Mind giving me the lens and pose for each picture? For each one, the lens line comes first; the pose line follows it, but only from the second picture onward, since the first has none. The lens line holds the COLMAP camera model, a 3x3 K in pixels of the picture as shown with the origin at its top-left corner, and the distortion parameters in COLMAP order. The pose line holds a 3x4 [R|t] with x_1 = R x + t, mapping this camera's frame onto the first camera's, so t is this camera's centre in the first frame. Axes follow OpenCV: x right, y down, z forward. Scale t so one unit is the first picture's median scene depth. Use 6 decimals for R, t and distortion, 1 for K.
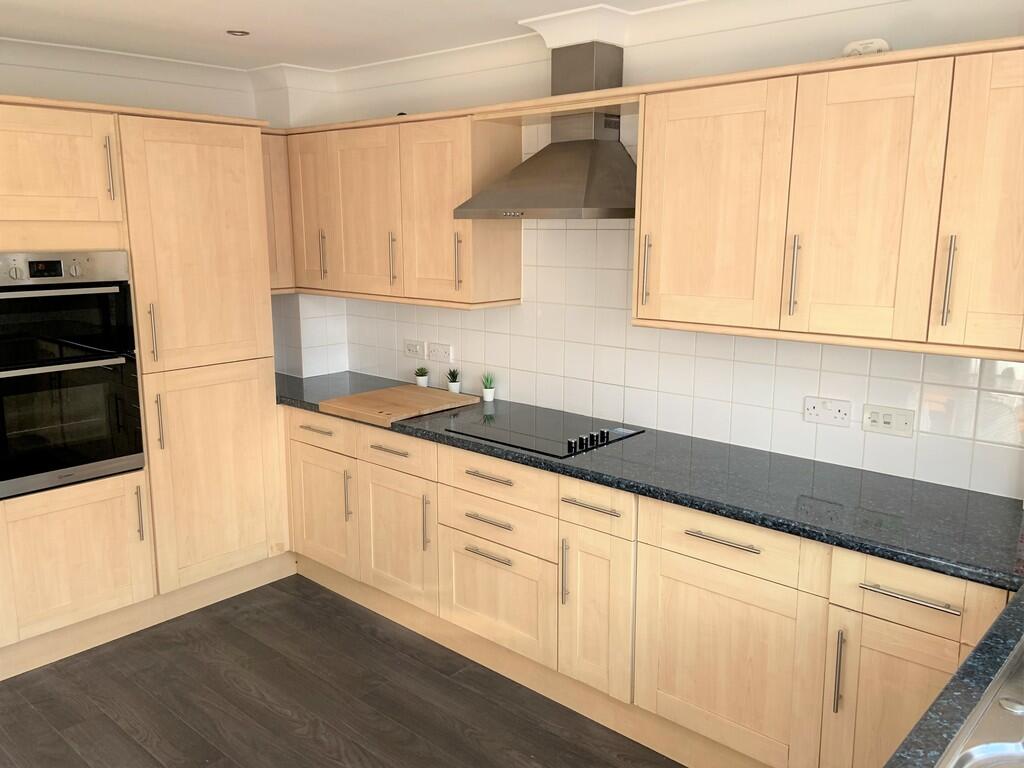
lens RADIAL K [[839.2, 0, 511.8], [0, 839.2, 386.1], [0, 0, 1]] dist [0.074703, -0.033356]
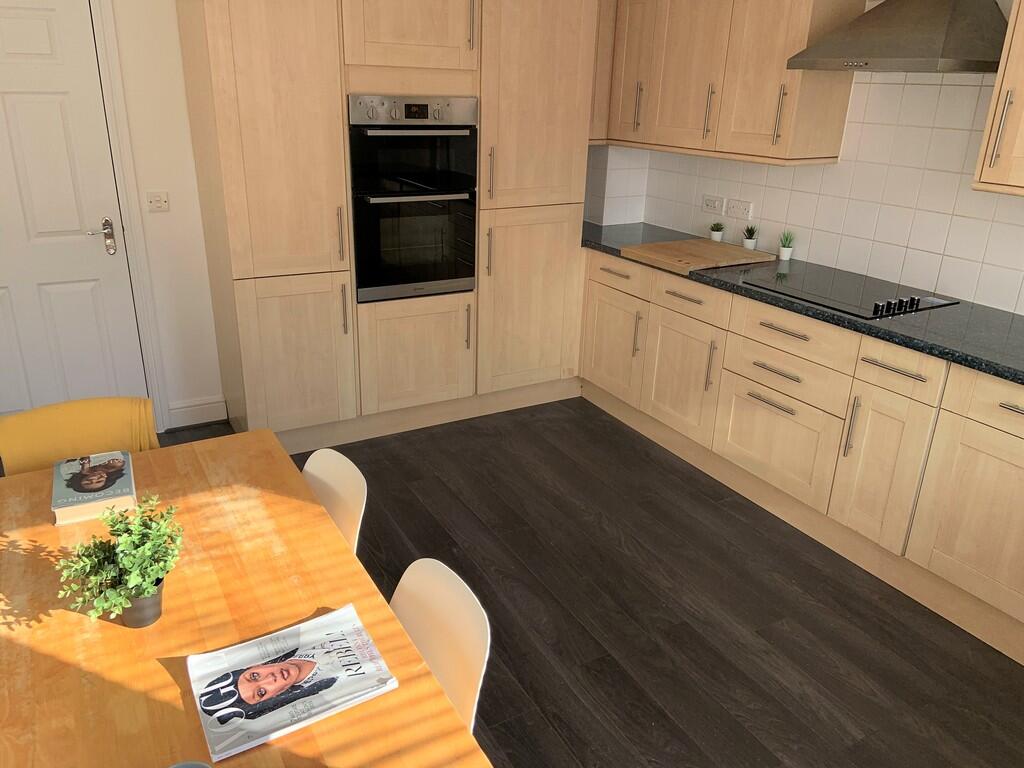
lens RADIAL K [[774.8, 0, 500.7], [0, 774.8, 383.3], [0, 0, 1]] dist [0.096406, -0.078816]
pose [[0.946503, 0.139296, -0.291082, -0.062516], [-0.087312, 0.978936, 0.184556, 0.021049], [0.310659, -0.149267, 0.938728, -0.040634]]
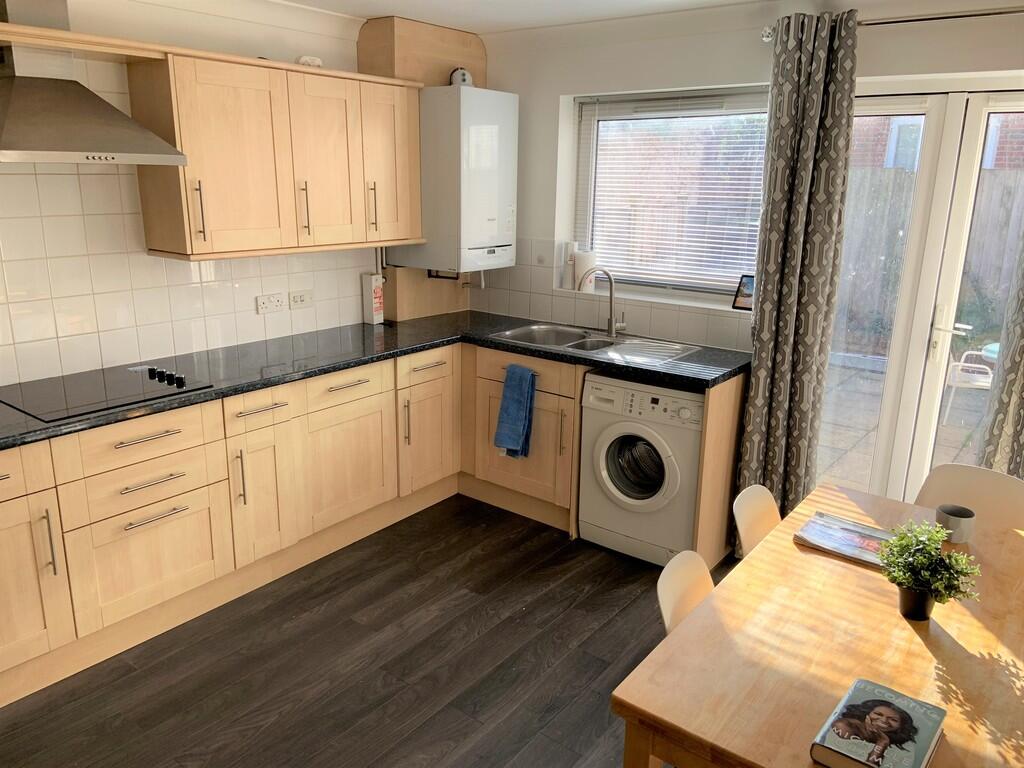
lens RADIAL K [[774.8, 0, 505.7], [0, 774.8, 383.0], [0, 0, 1]] dist [0.096406, -0.078816]
pose [[-0.082221, -0.261337, 0.961740, -0.837678], [0.176400, 0.945954, 0.272128, -0.114169], [-0.980879, 0.192025, -0.031677, 0.562442]]
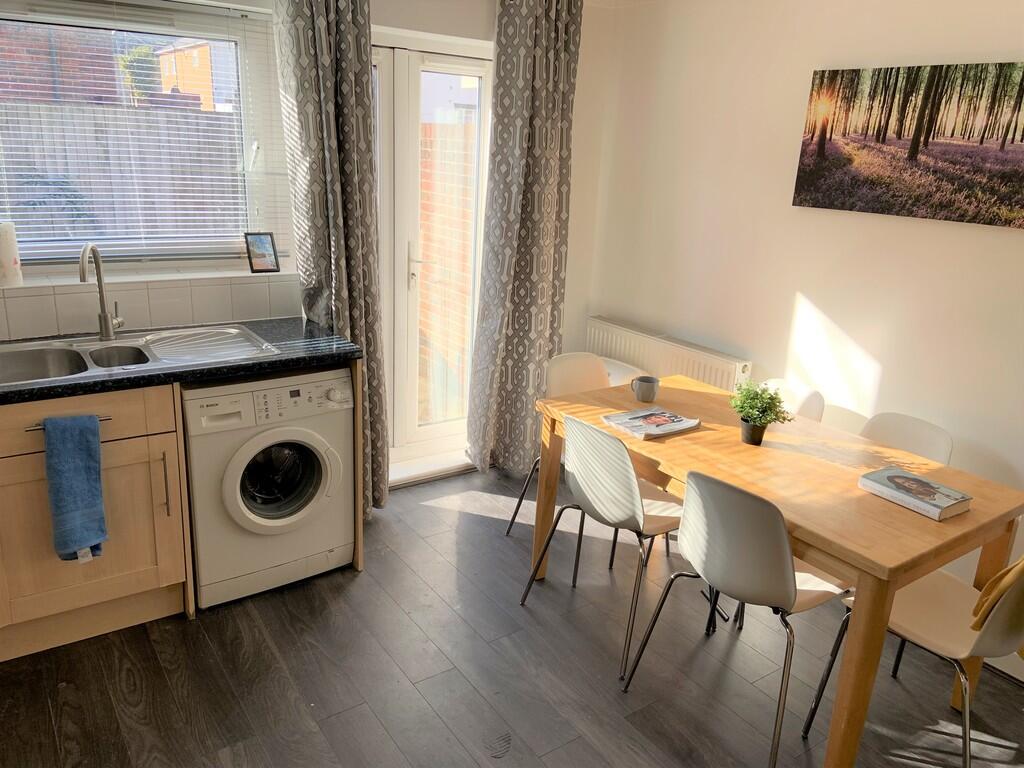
lens RADIAL K [[774.8, 0, 510.4], [0, 774.8, 376.7], [0, 0, 1]] dist [0.096406, -0.078816]
pose [[-0.975746, -0.105735, 0.191674, -0.263959], [-0.004693, 0.885511, 0.464594, -0.192486], [-0.218853, 0.452426, -0.864531, 1.021340]]
